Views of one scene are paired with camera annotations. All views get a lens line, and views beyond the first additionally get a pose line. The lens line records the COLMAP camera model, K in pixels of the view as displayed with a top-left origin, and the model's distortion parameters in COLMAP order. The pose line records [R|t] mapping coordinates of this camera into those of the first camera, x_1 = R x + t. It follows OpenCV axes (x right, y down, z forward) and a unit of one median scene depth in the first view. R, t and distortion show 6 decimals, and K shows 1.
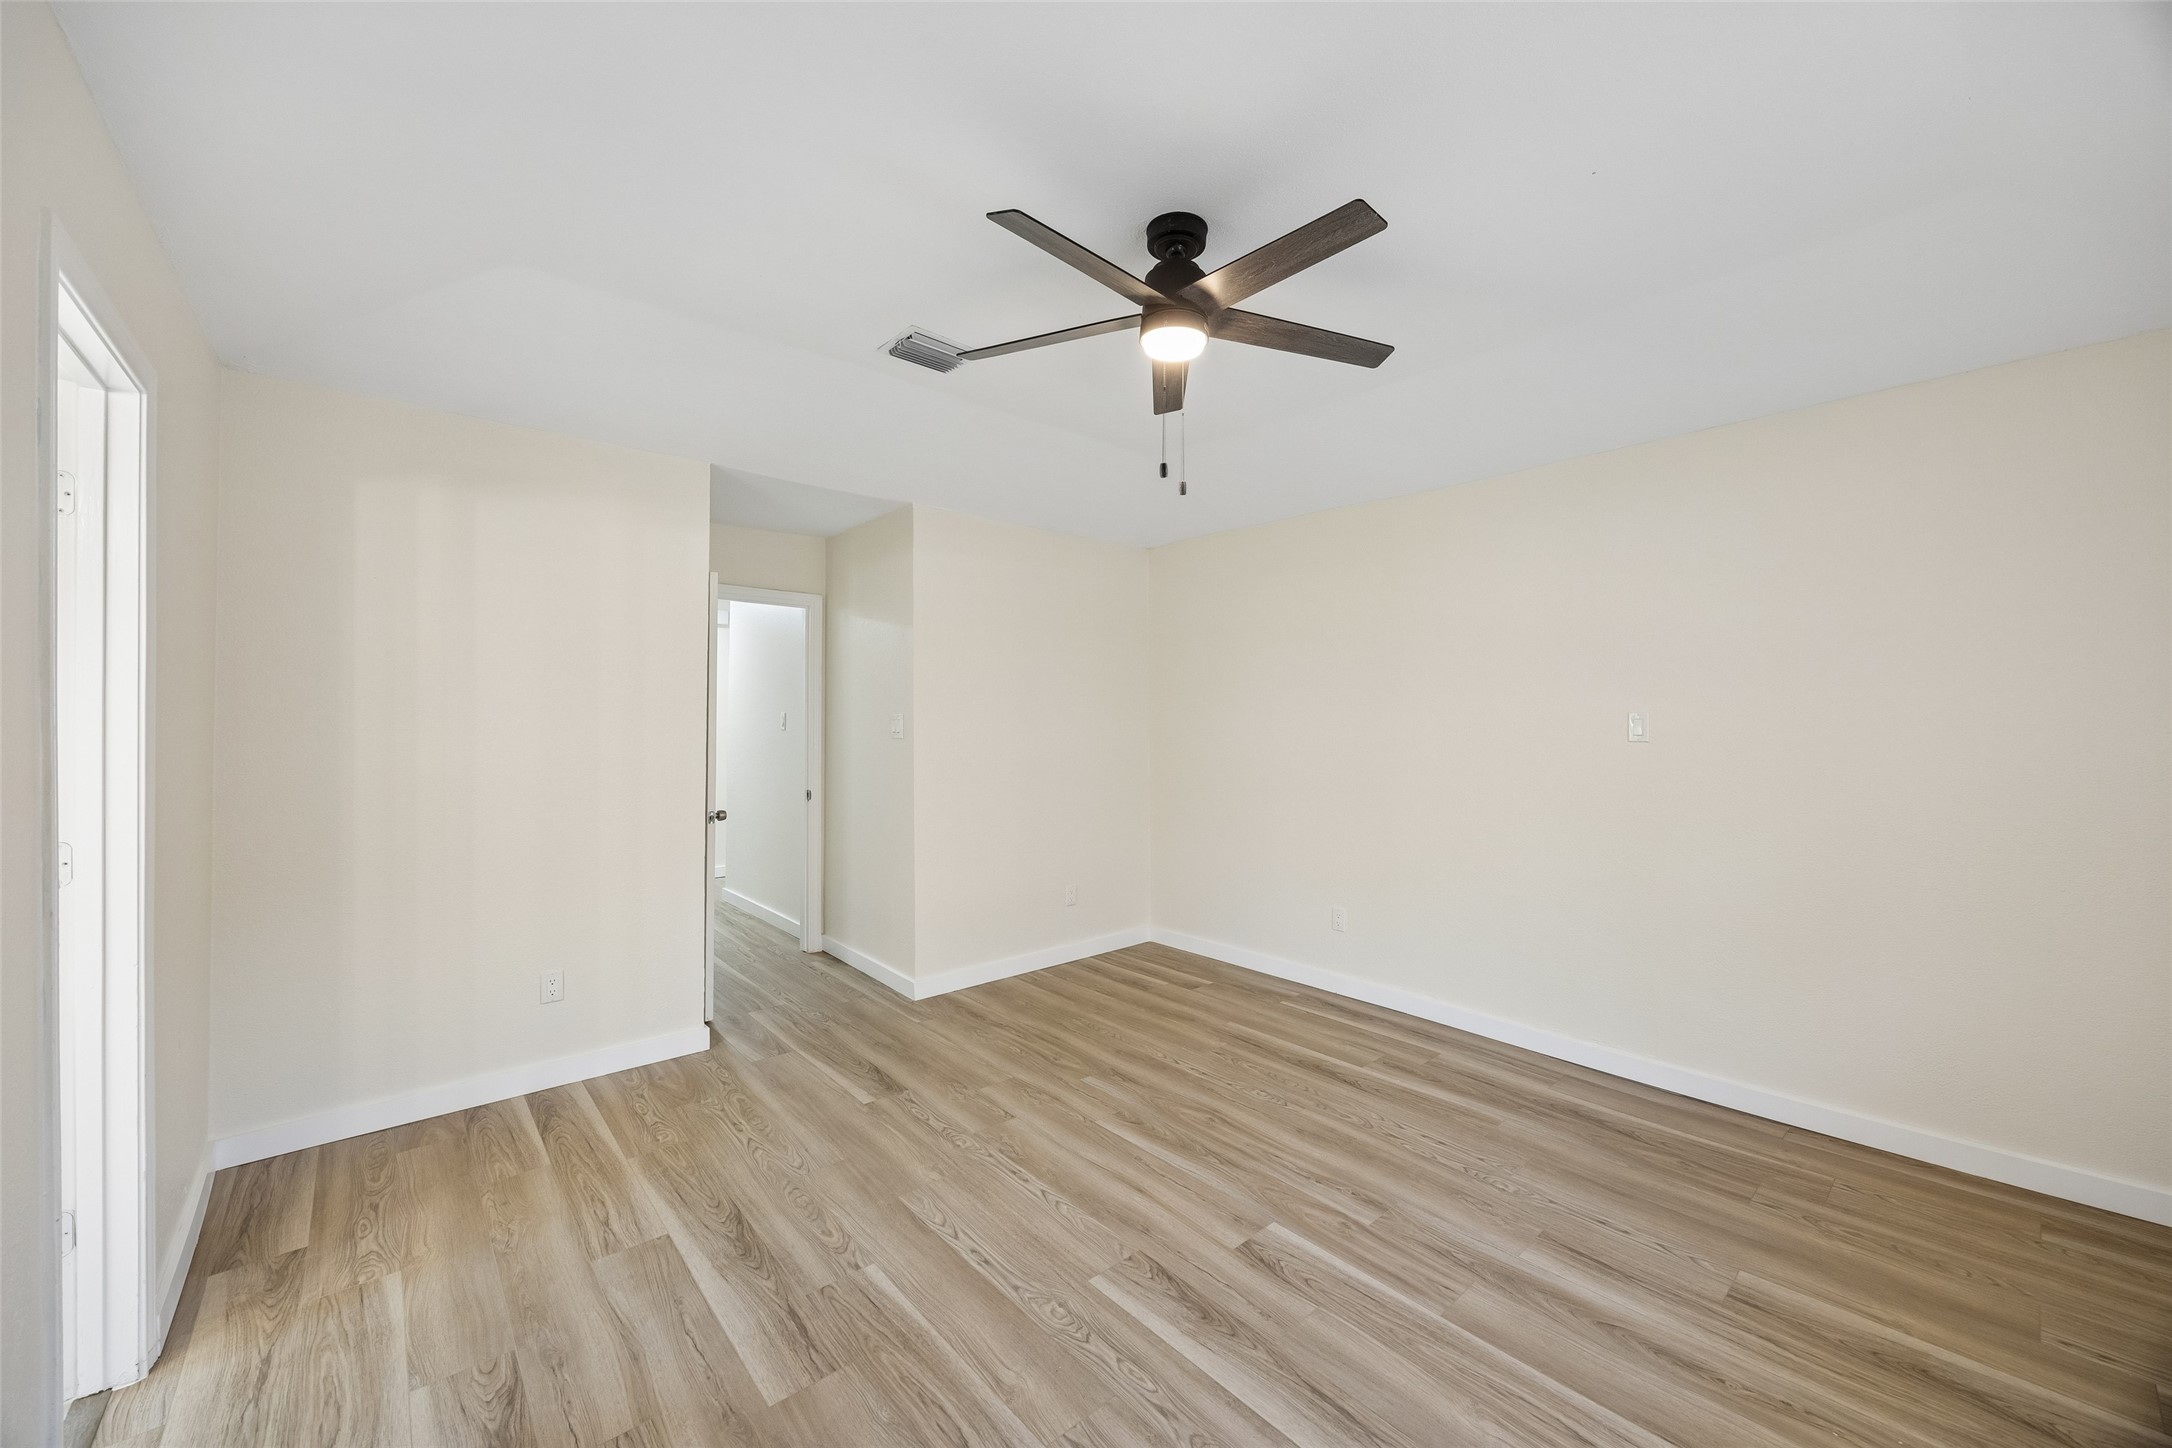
lens RADIAL K [[840.8, 0, 1084.4], [0, 840.8, 710.2], [0, 0, 1]] dist [-0.001720, -0.000073]
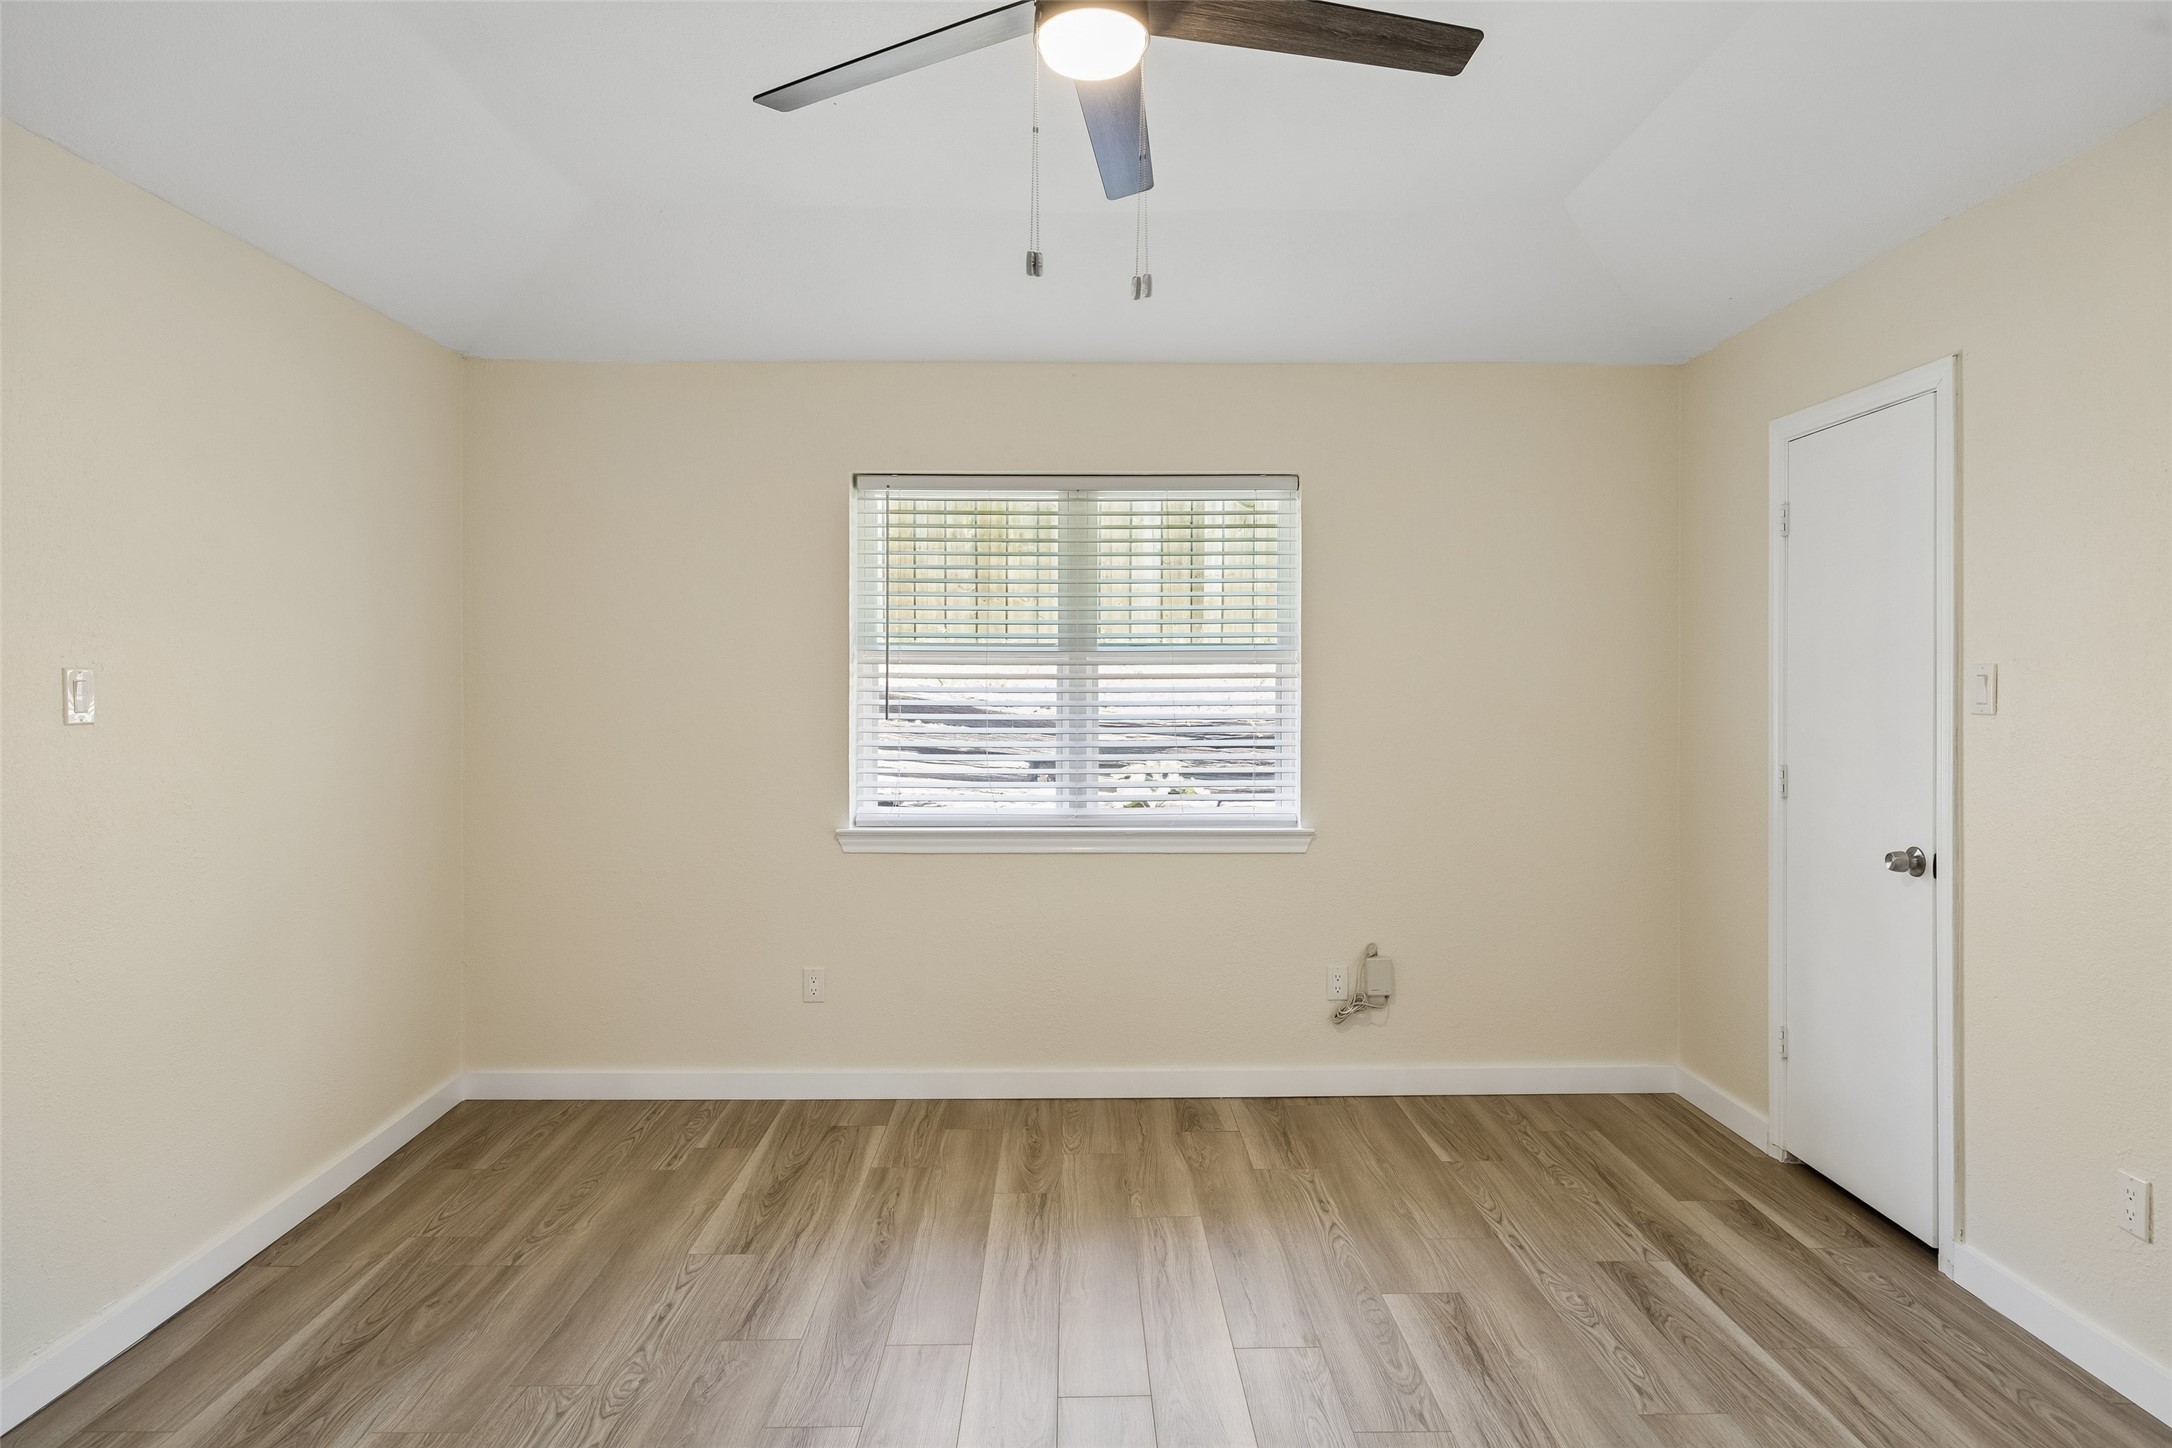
lens RADIAL K [[1199.5, 0, 1114.8], [0, 1199.5, 684.6], [0, 0, 1]] dist [-0.006601, 0.000007]
pose [[-0.774457, 0.002838, 0.632620, -0.439253], [-0.002883, 0.999964, -0.008016, 0.020078], [-0.632620, -0.008032, -0.774421, 1.637137]]
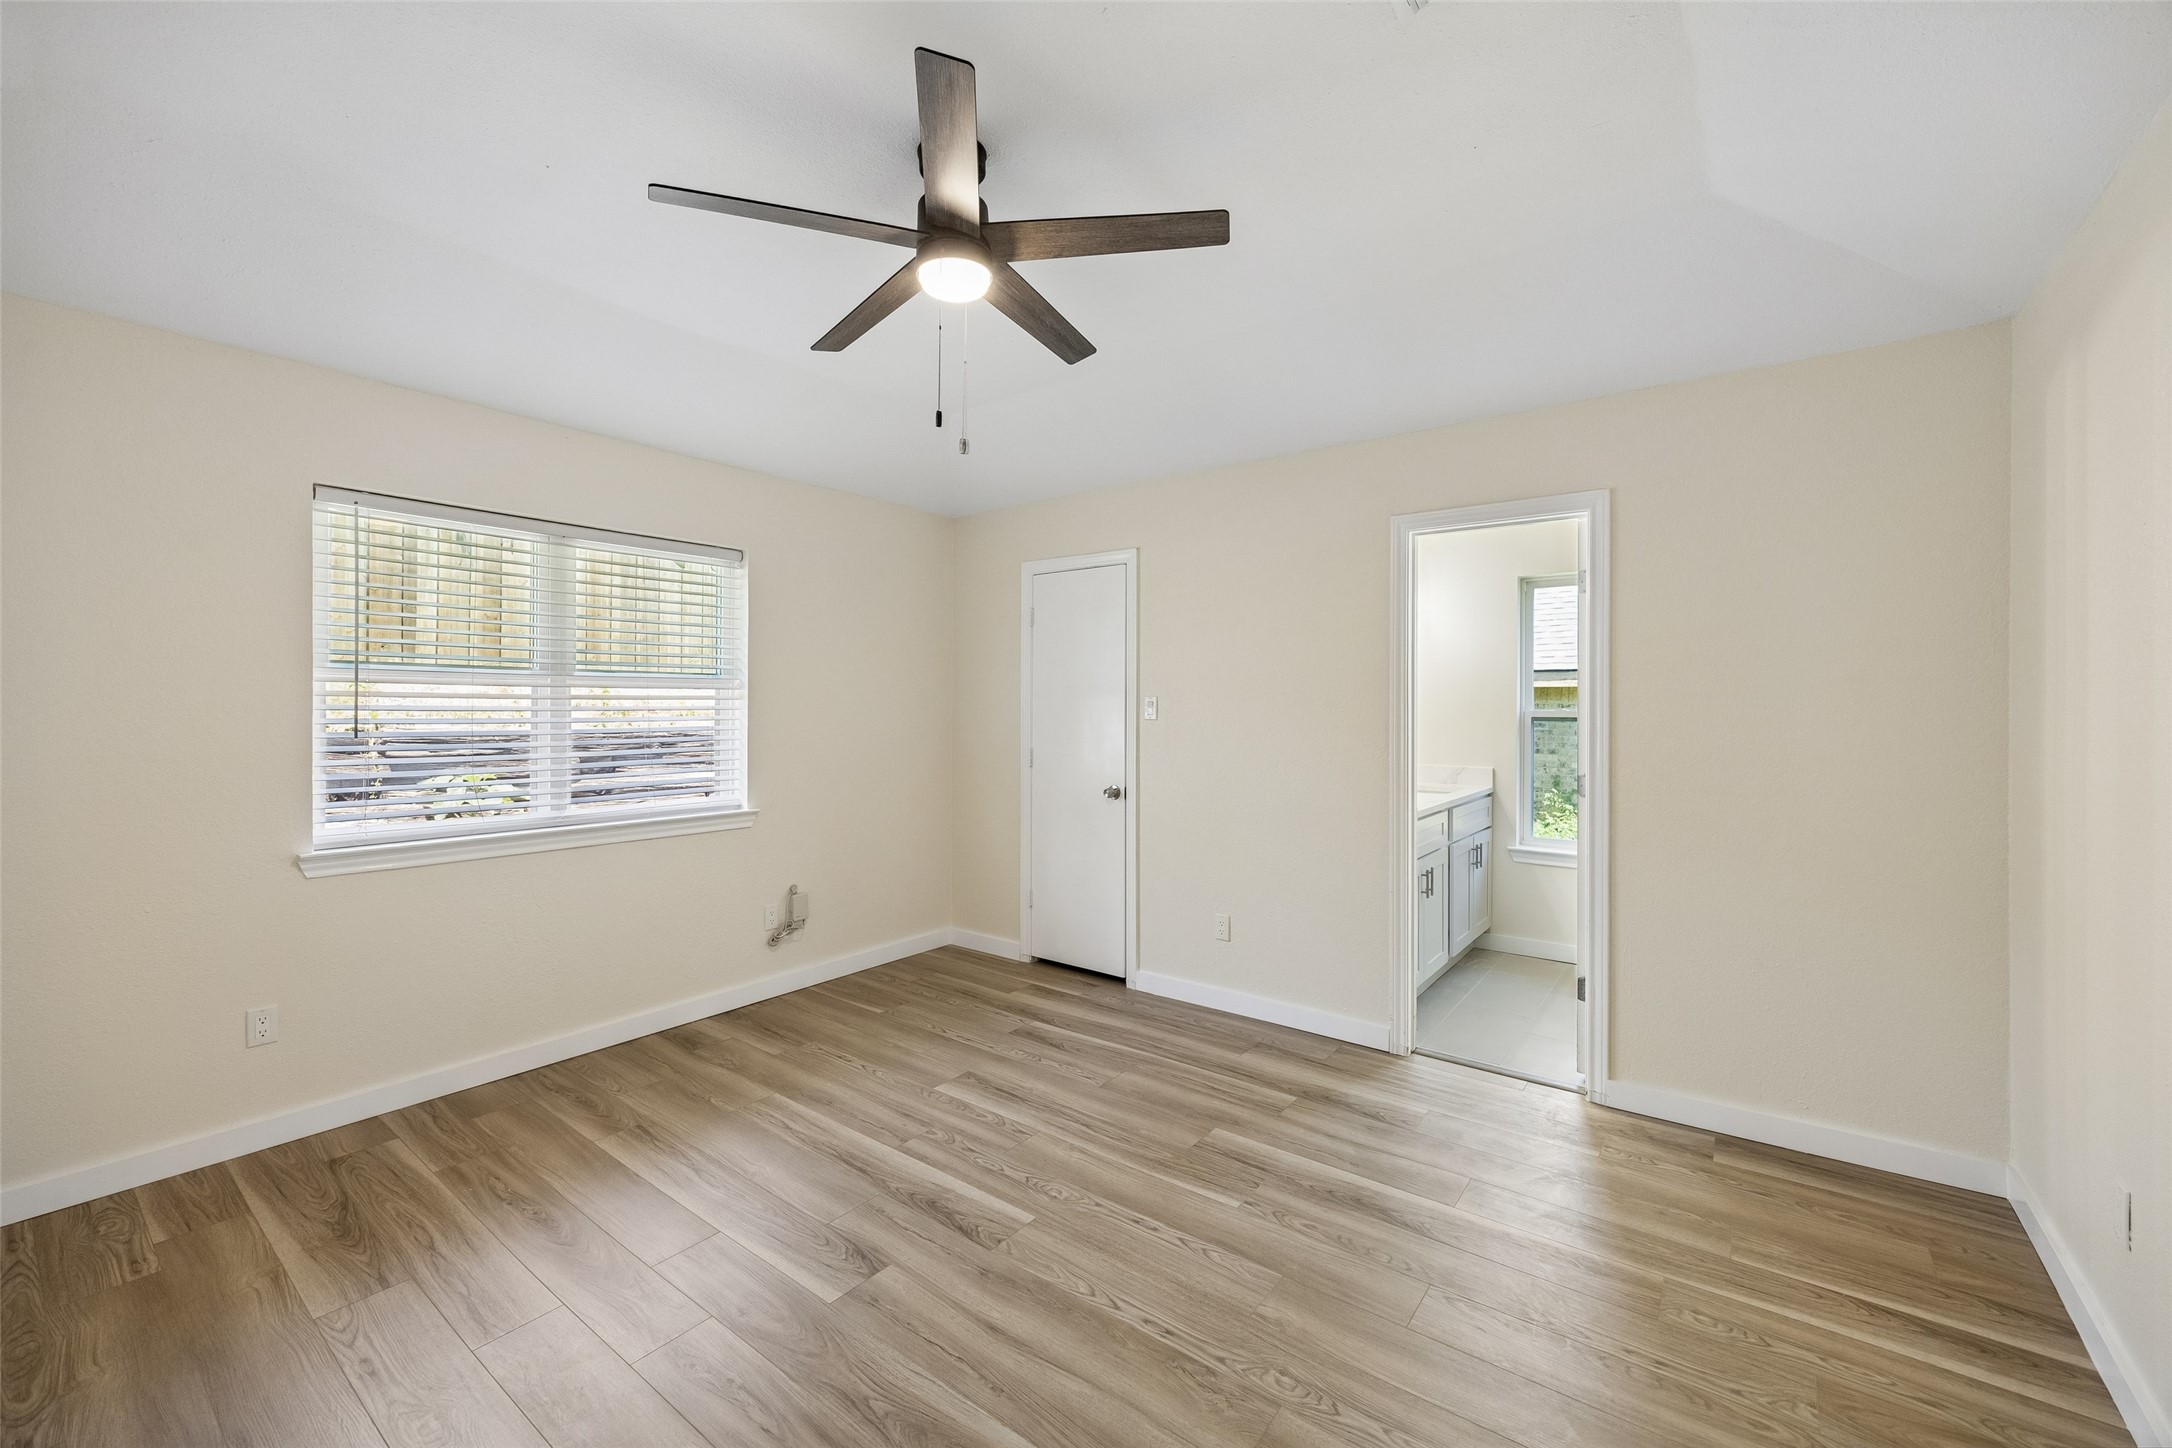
lens RADIAL K [[840.8, 0, 1084.4], [0, 840.8, 710.2], [0, 0, 1]] dist [-0.001720, -0.000073]
pose [[-0.979494, 0.000338, -0.201475, 0.148125], [0.000904, 0.999996, -0.002717, 0.021686], [0.201473, -0.002843, -0.979490, 1.896507]]
